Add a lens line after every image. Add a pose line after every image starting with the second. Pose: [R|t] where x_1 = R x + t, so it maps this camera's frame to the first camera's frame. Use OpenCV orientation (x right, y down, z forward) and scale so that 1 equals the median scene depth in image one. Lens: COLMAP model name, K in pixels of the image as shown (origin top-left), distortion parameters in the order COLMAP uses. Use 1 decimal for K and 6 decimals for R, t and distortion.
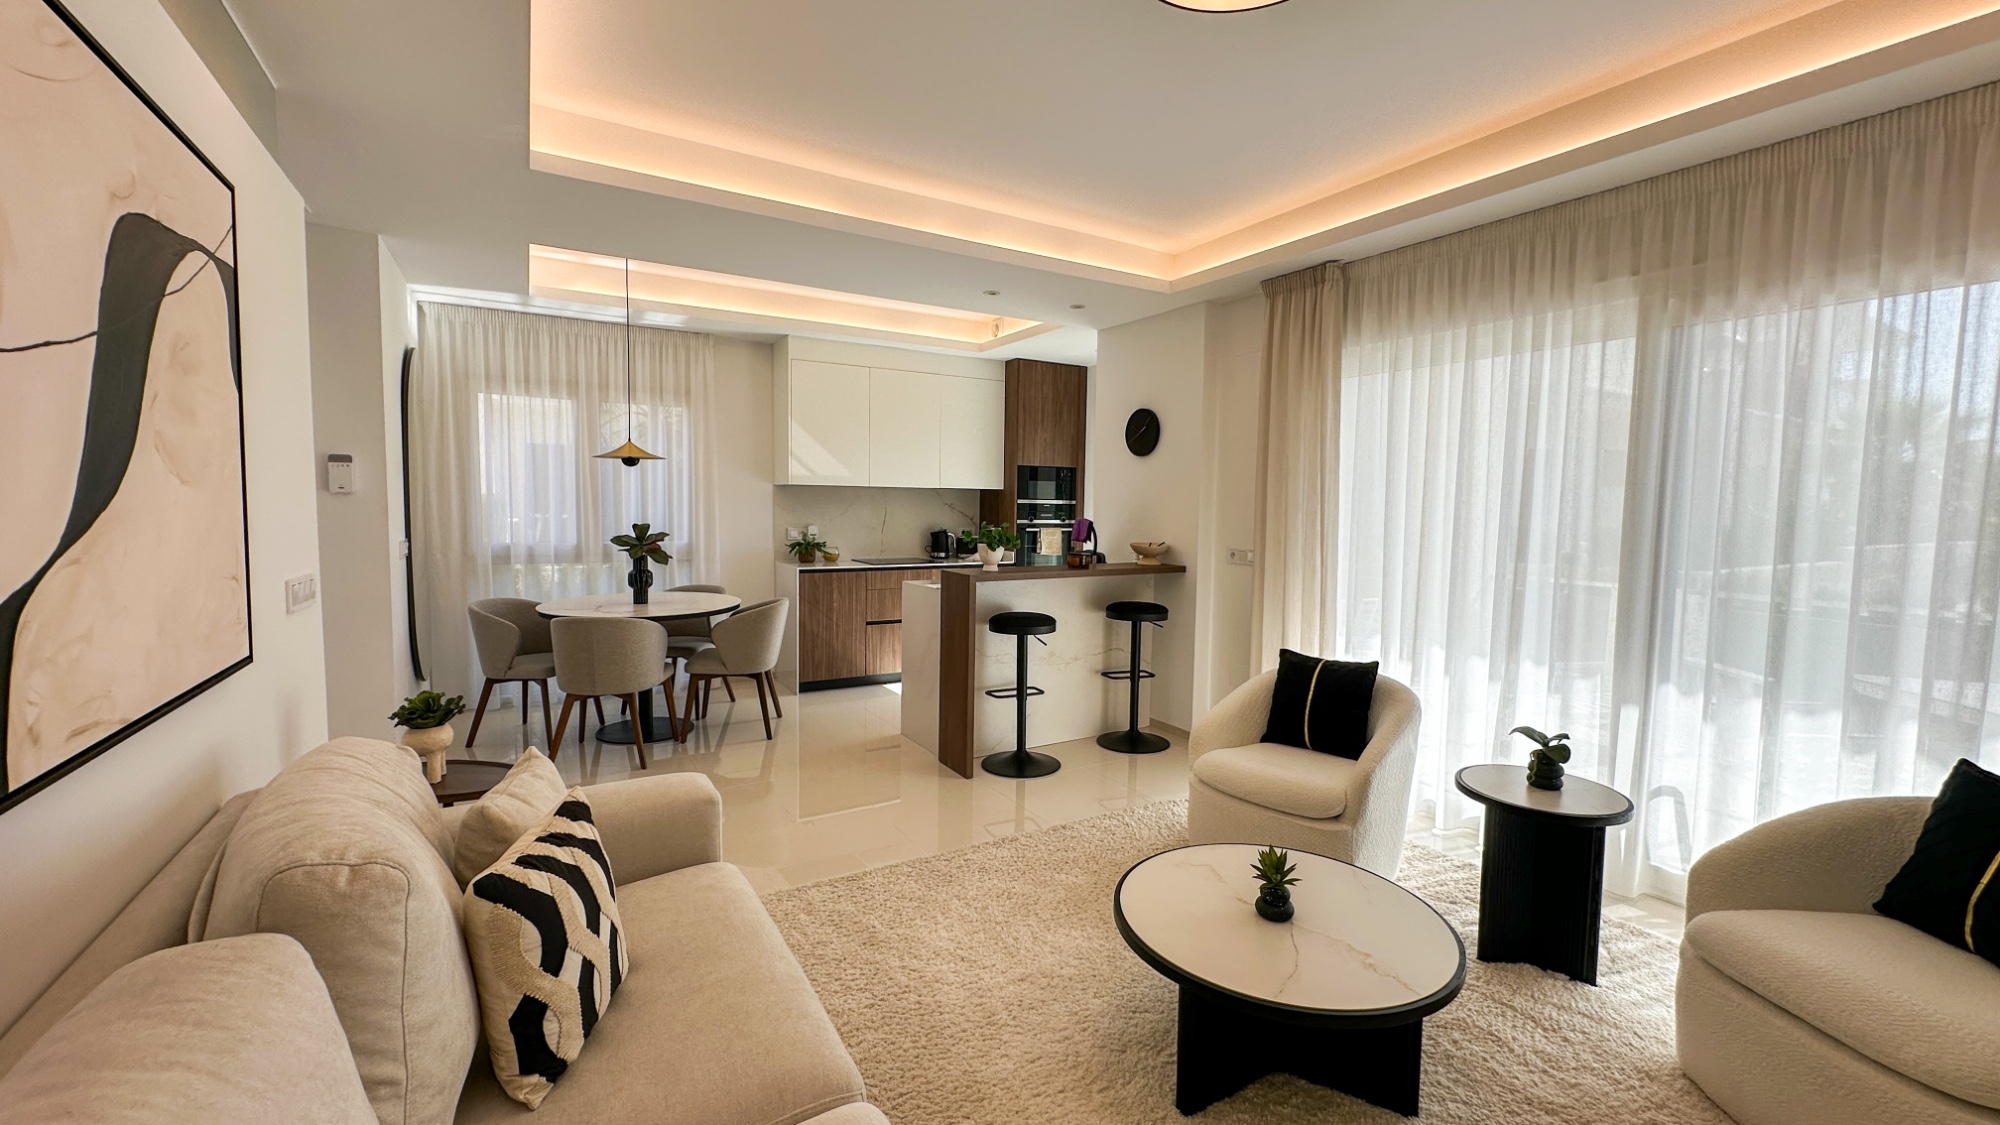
lens RADIAL K [[795.9, 0, 1003.5], [0, 795.9, 559.8], [0, 0, 1]] dist [-0.000651, -0.000121]
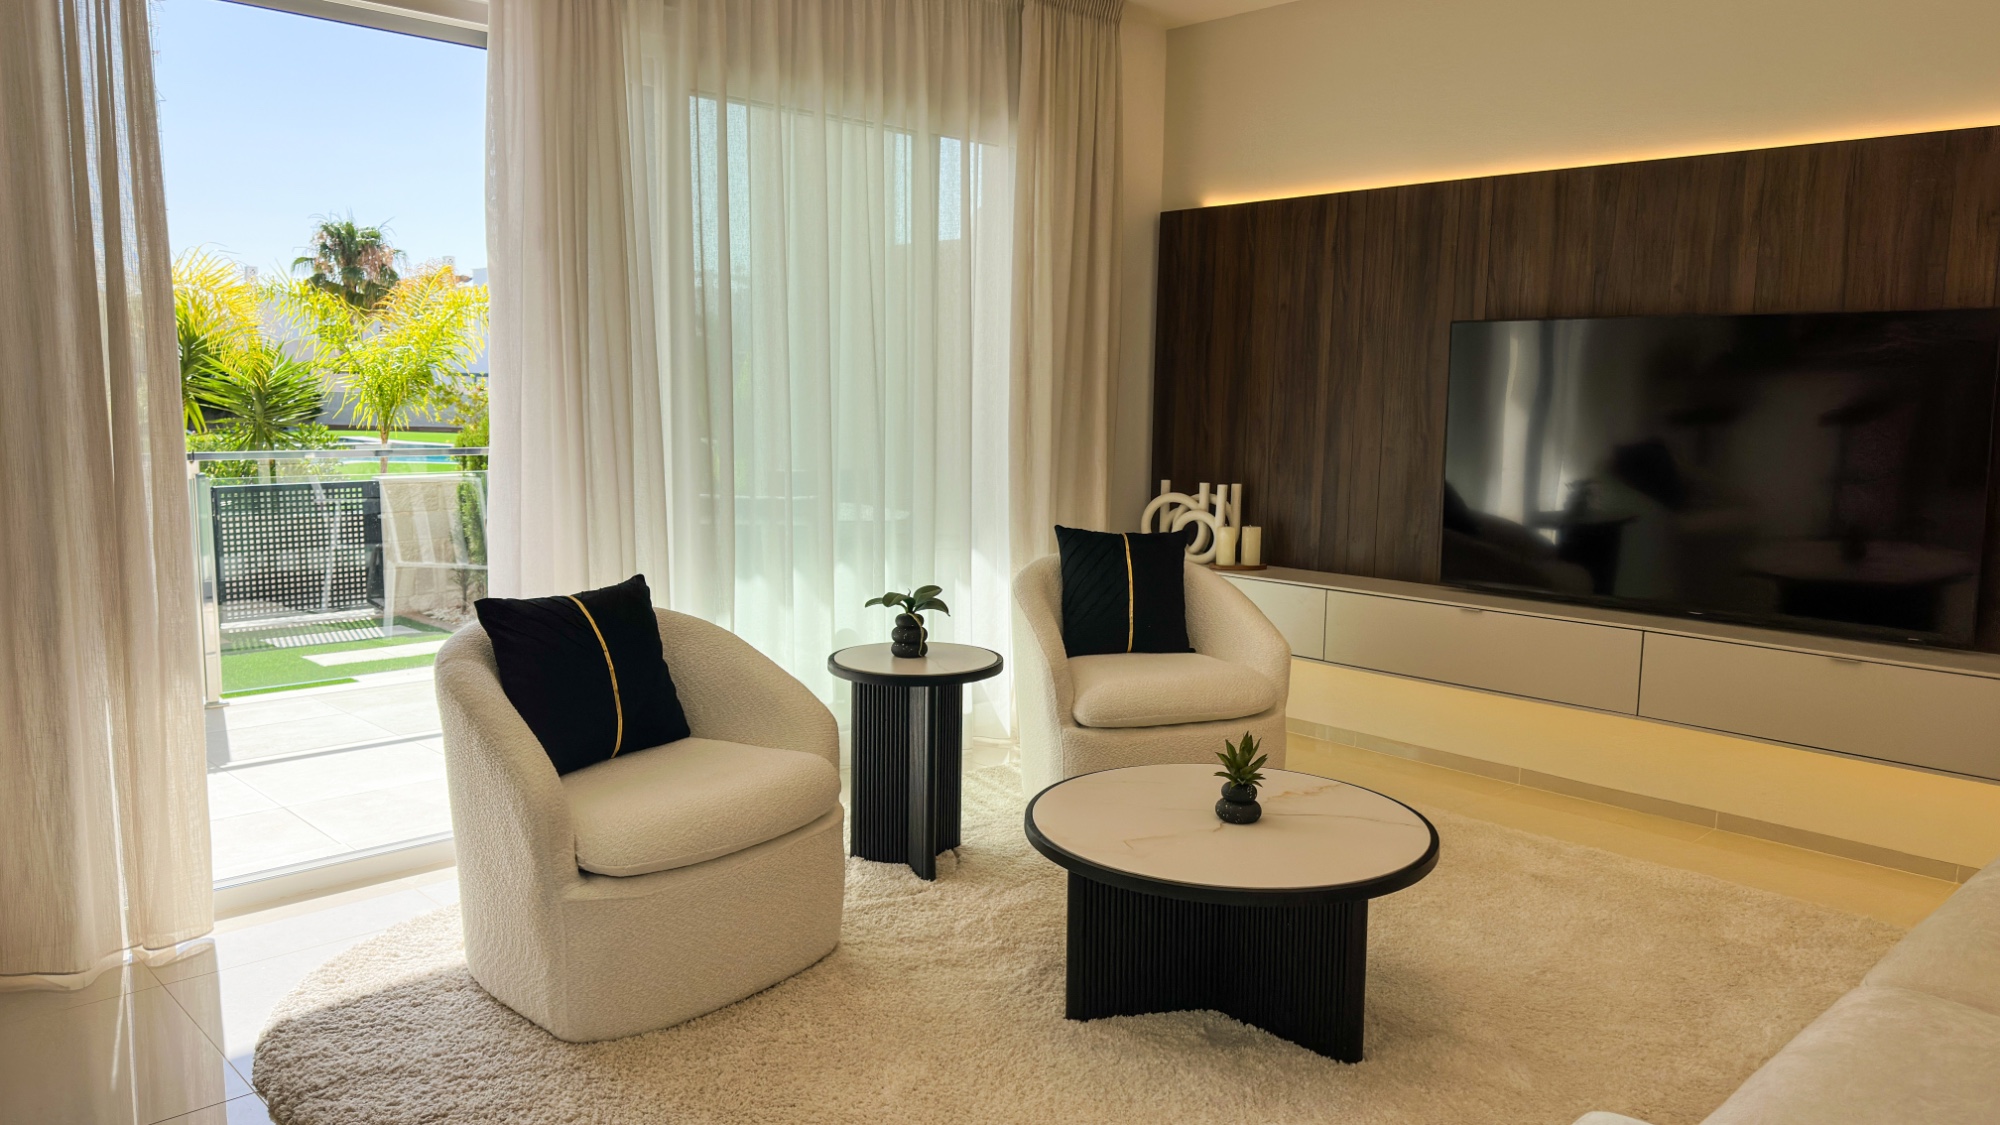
lens RADIAL K [[1407.8, 0, 1000.0], [0, 1407.8, 562.5], [0, 0, 1]] dist [0.068922, -0.104354]
pose [[-0.220477, -0.140391, 0.965236, -1.115904], [0.055378, 0.986190, 0.156088, -0.057956], [-0.973819, 0.087867, -0.209658, 1.759671]]
